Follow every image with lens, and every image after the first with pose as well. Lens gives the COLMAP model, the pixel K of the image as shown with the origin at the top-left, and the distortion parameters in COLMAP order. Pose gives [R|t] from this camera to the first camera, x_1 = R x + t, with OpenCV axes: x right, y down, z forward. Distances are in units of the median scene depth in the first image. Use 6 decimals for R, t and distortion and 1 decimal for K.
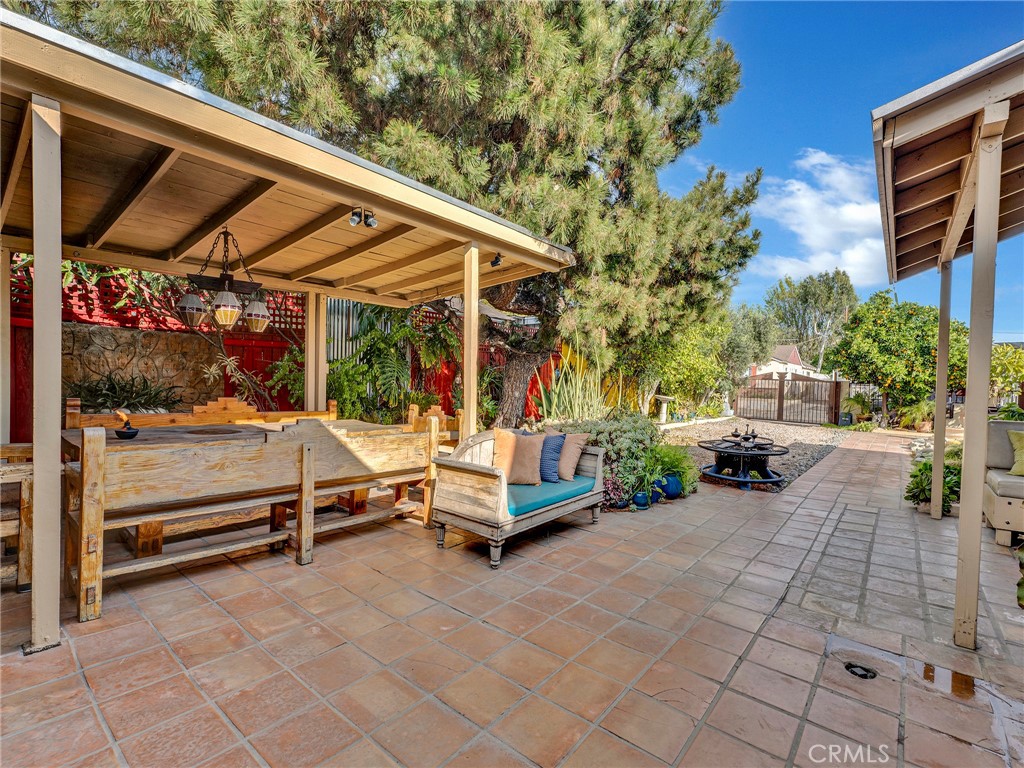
lens RADIAL K [[466.9, 0, 514.1], [0, 466.9, 389.9], [0, 0, 1]] dist [-0.004332, -0.000589]
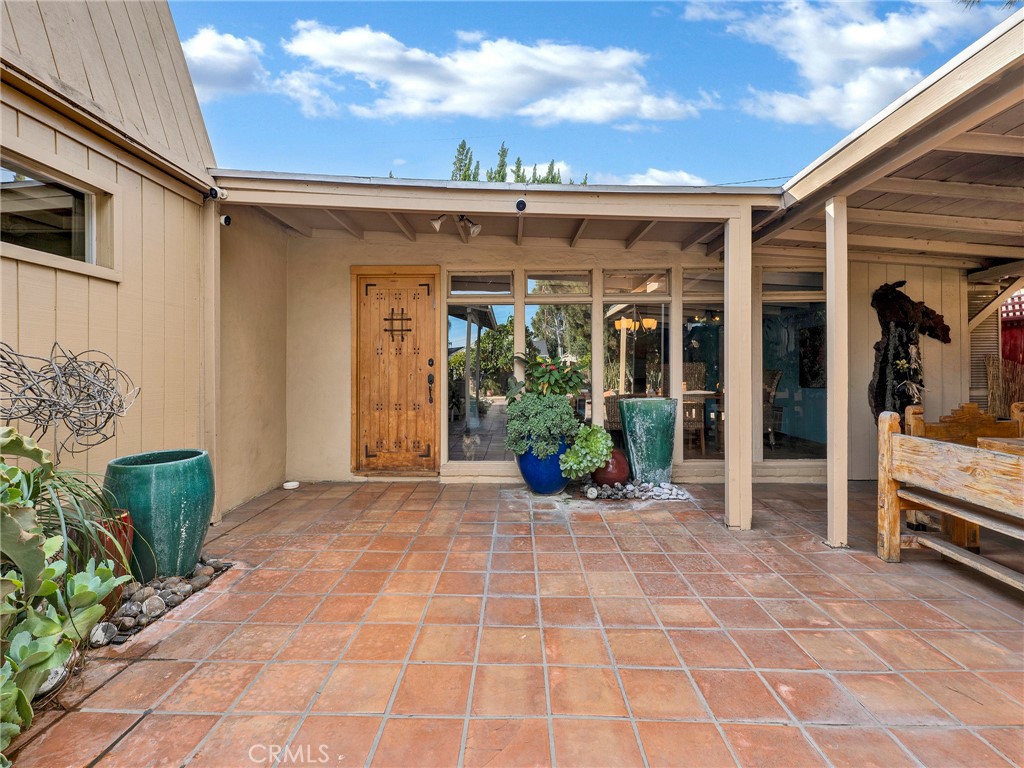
lens RADIAL K [[461.6, 0, 509.9], [0, 461.6, 381.7], [0, 0, 1]] dist [0.000549, -0.000891]
pose [[-0.788698, -0.007976, -0.614729, 0.140895], [-0.024530, 0.999528, 0.018503, 0.000002], [0.614292, 0.029672, -0.788521, 0.269522]]
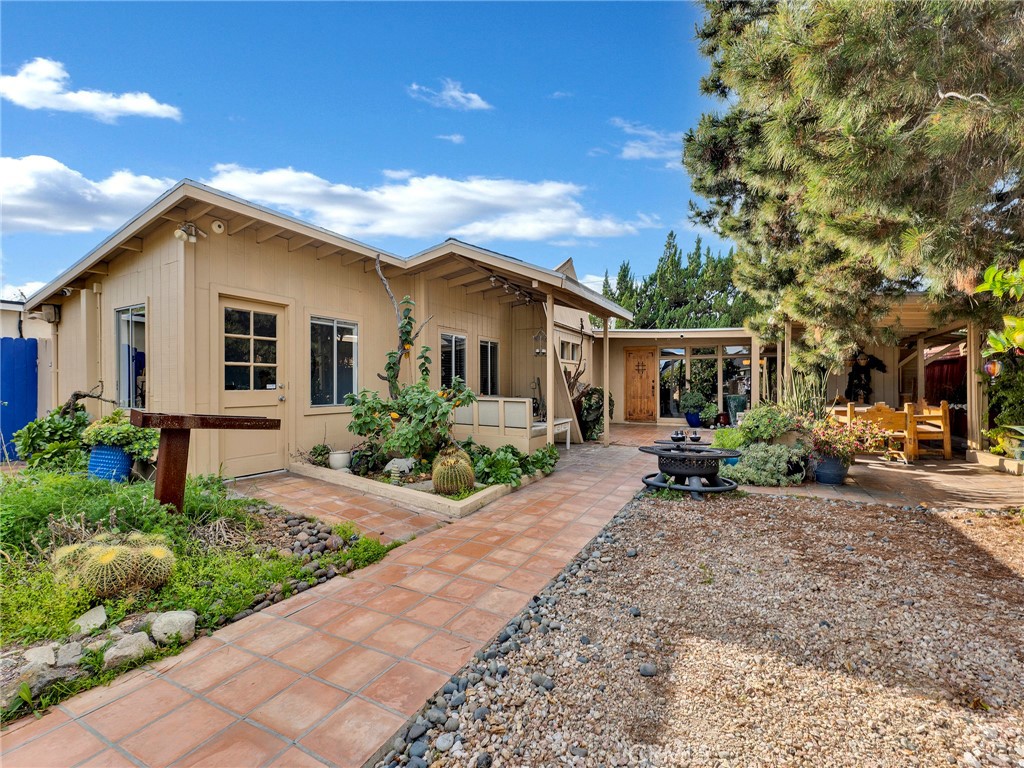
lens RADIAL K [[461.6, 0, 509.9], [0, 461.6, 381.7], [0, 0, 1]] dist [0.000549, -0.000891]
pose [[-0.977930, -0.020862, -0.207891, 0.384819], [-0.022181, 0.999746, 0.004014, -0.002393], [0.207754, 0.008537, -0.978144, 0.694703]]
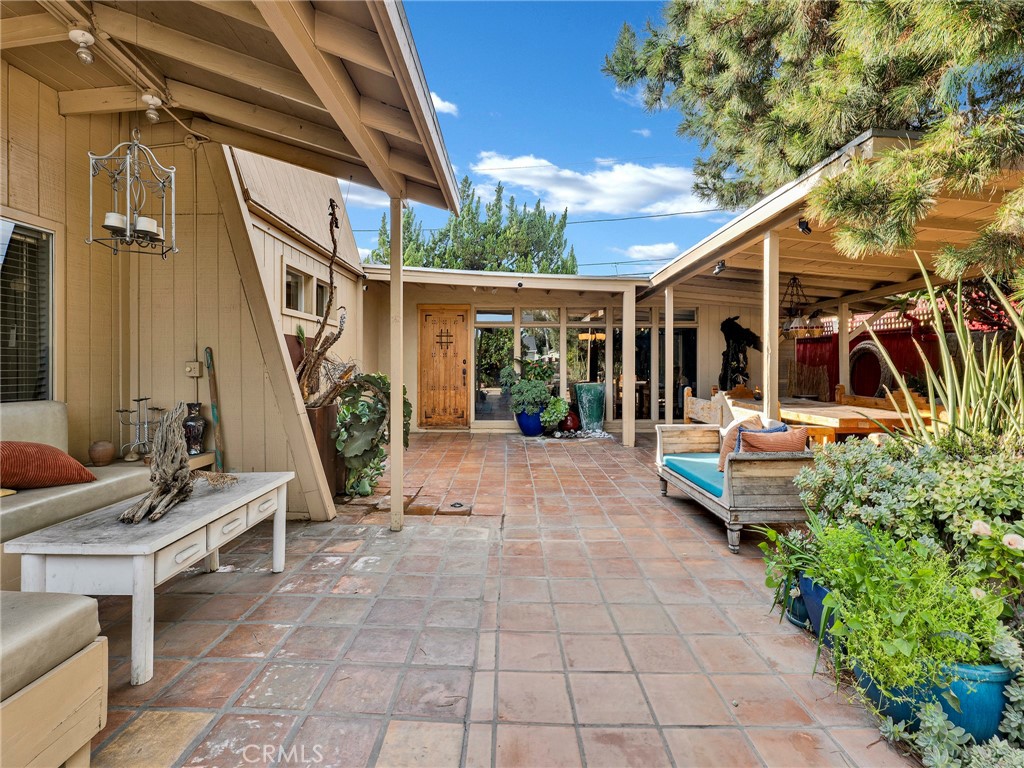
lens RADIAL K [[464.6, 0, 510.6], [0, 464.6, 374.1], [0, 0, 1]] dist [0.000825, -0.000005]
pose [[-0.771309, -0.014060, -0.636305, 0.265972], [-0.028808, 0.999503, 0.012835, -0.000219], [0.635808, 0.028230, -0.771331, 0.408425]]
